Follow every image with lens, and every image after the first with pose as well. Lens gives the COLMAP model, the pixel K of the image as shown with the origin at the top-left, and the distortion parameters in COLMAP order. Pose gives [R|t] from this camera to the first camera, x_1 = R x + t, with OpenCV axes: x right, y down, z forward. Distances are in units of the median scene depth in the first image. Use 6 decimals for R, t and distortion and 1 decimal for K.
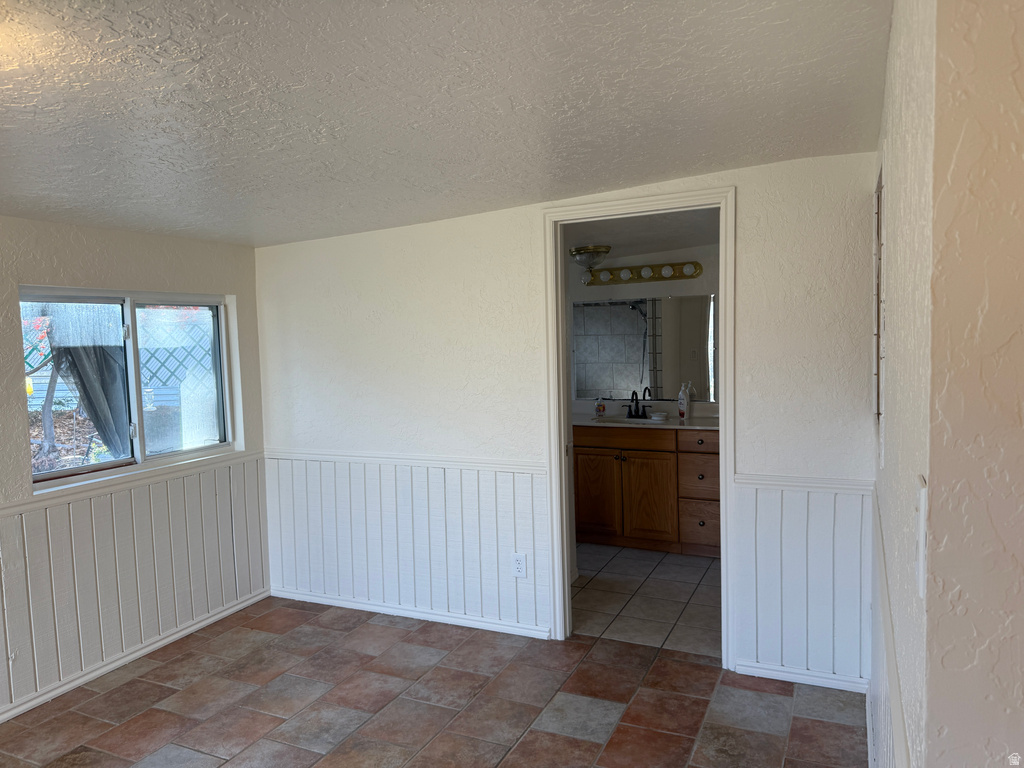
lens RADIAL K [[727.3, 0, 508.1], [0, 727.3, 382.9], [0, 0, 1]] dist [0.051290, -0.065719]
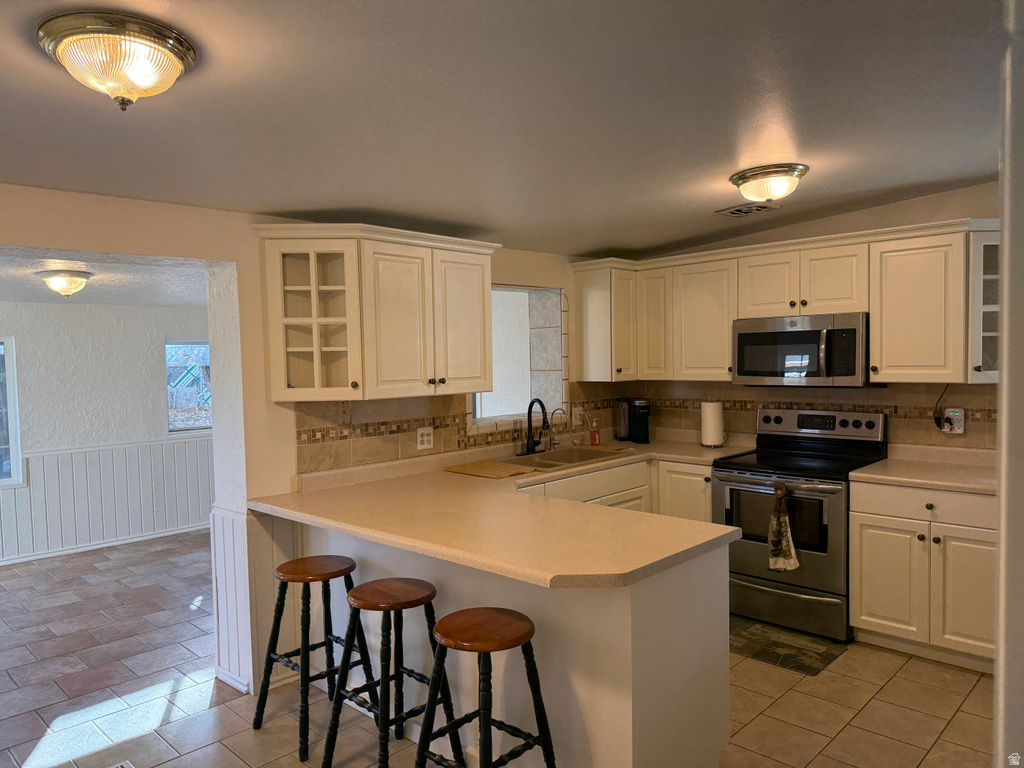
lens RADIAL K [[727.3, 0, 508.1], [0, 727.3, 382.9], [0, 0, 1]] dist [0.051290, -0.065719]
pose [[0.948568, 0.026702, -0.315445, 0.802138], [-0.033200, 0.999333, -0.015242, -0.000309], [0.314828, 0.024931, 0.948821, -0.594691]]
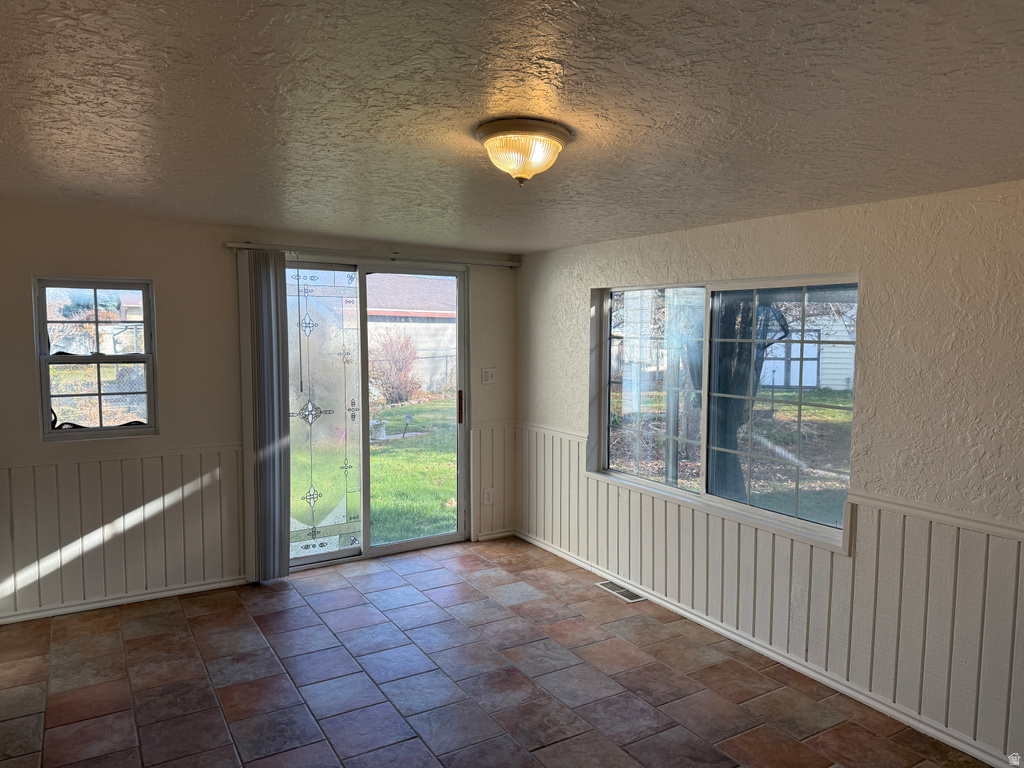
lens RADIAL K [[727.3, 0, 508.1], [0, 727.3, 382.9], [0, 0, 1]] dist [0.051290, -0.065719]
pose [[-0.558152, 0.095858, -0.824183, 0.214922], [-0.041424, 0.988846, 0.143063, -0.065756], [0.828704, 0.113992, -0.547956, 0.695585]]
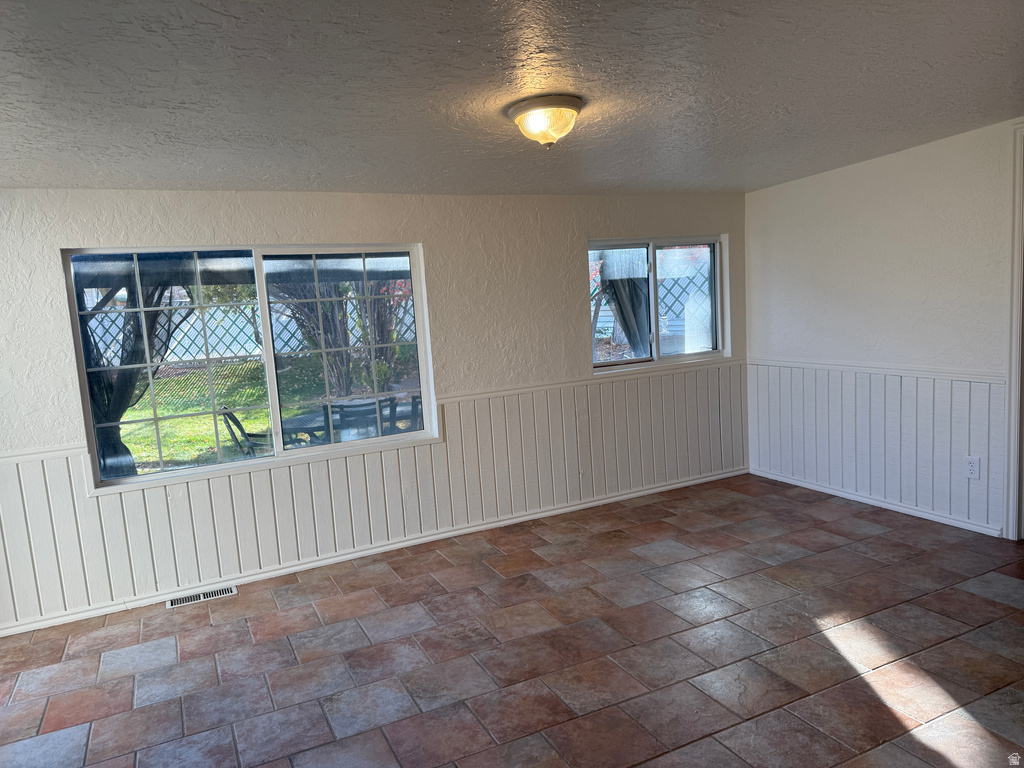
lens RADIAL K [[727.3, 0, 508.1], [0, 727.3, 382.9], [0, 0, 1]] dist [0.051290, -0.065719]
pose [[0.785208, 0.055014, -0.616783, 0.141057], [-0.002247, 0.996292, 0.086004, 0.033443], [0.619228, -0.066145, 0.782421, -0.275877]]
